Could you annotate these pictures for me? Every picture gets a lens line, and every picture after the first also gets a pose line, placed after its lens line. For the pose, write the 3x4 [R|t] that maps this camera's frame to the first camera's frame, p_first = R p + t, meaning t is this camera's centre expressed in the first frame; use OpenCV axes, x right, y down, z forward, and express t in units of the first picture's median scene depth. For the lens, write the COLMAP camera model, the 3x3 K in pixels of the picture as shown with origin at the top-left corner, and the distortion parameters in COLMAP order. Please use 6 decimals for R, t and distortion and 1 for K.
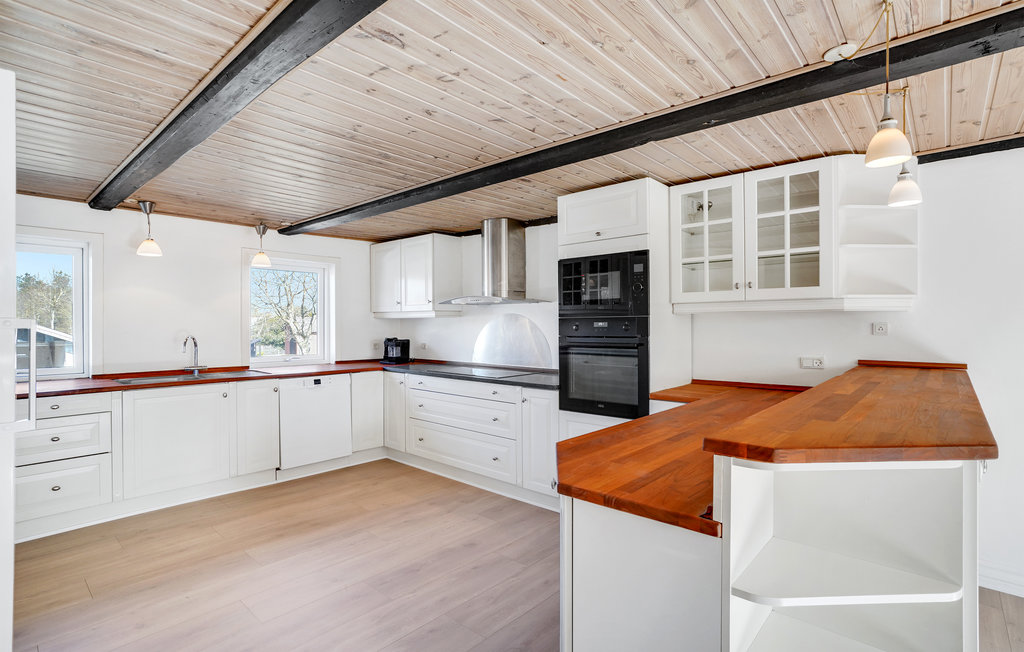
lens RADIAL K [[493.9, 0, 512.0], [0, 493.9, 326.0], [0, 0, 1]] dist [-0.035257, 0.000229]
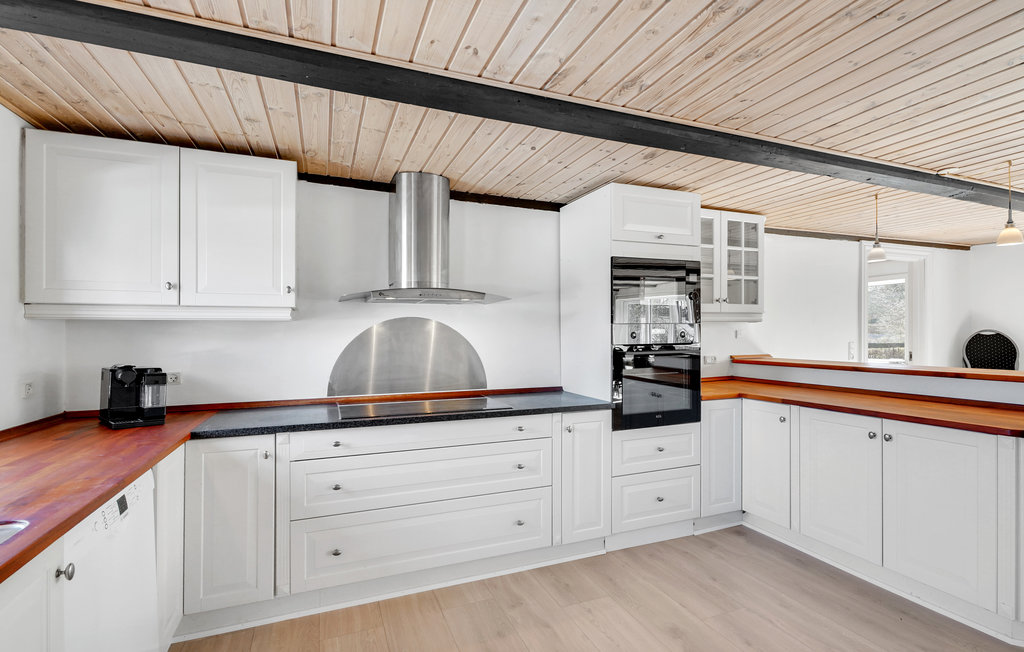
lens RADIAL K [[477.2, 0, 514.4], [0, 477.2, 331.6], [0, 0, 1]] dist [0.000650, 0.000050]
pose [[0.442495, 0.003666, 0.896763, -0.671844], [0.010868, 0.999896, -0.009450, 0.002928], [-0.896705, 0.013927, 0.442410, 0.726151]]
